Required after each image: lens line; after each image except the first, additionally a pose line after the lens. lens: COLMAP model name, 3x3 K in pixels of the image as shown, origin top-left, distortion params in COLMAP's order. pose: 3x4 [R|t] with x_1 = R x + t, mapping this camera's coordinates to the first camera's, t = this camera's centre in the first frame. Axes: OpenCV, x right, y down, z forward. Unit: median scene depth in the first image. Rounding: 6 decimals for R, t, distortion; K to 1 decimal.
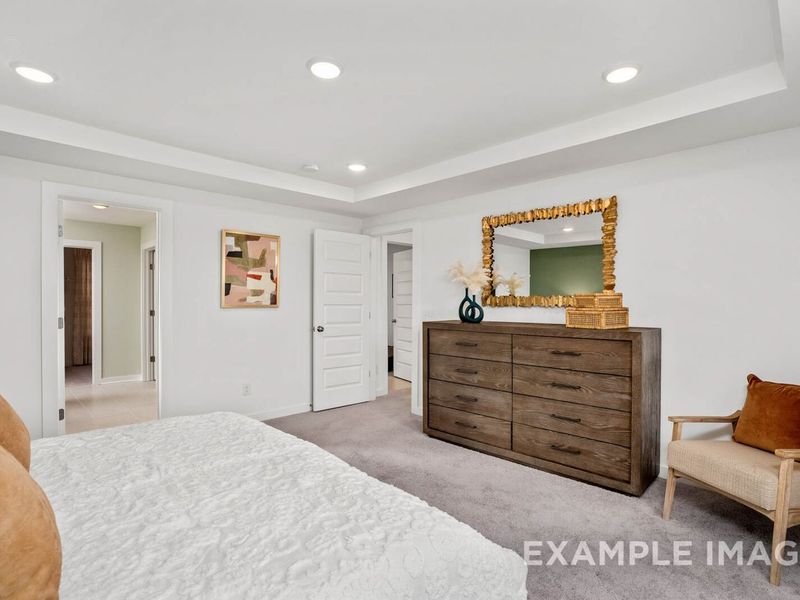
lens RADIAL K [[430.5, 0, 402.1], [0, 430.5, 309.5], [0, 0, 1]] dist [-0.004647, -0.000610]
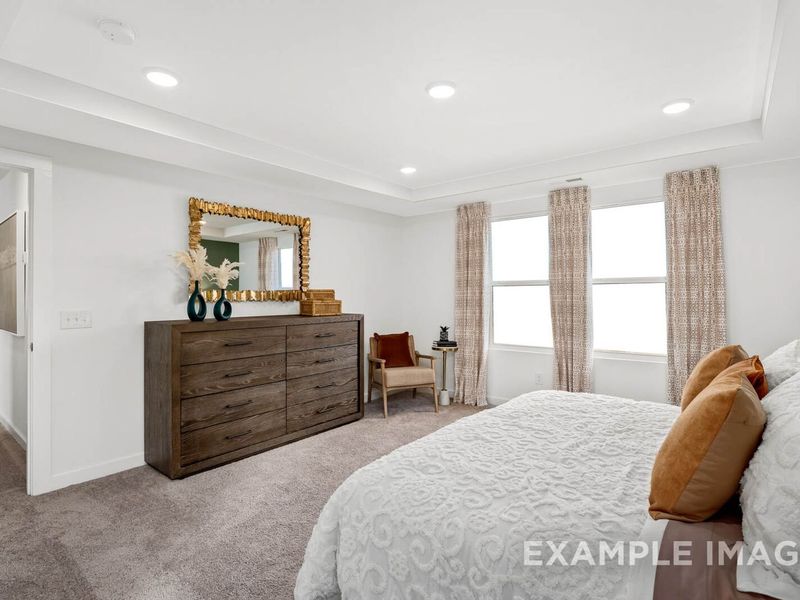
lens RADIAL K [[423.1, 0, 400.4], [0, 423.1, 295.7], [0, 0, 1]] dist [-0.002408, -0.000625]
pose [[-0.115141, -0.001882, 0.993347, -0.809663], [0.020220, 0.999787, 0.004238, -0.016855], [-0.993143, 0.020574, -0.115078, 0.812976]]
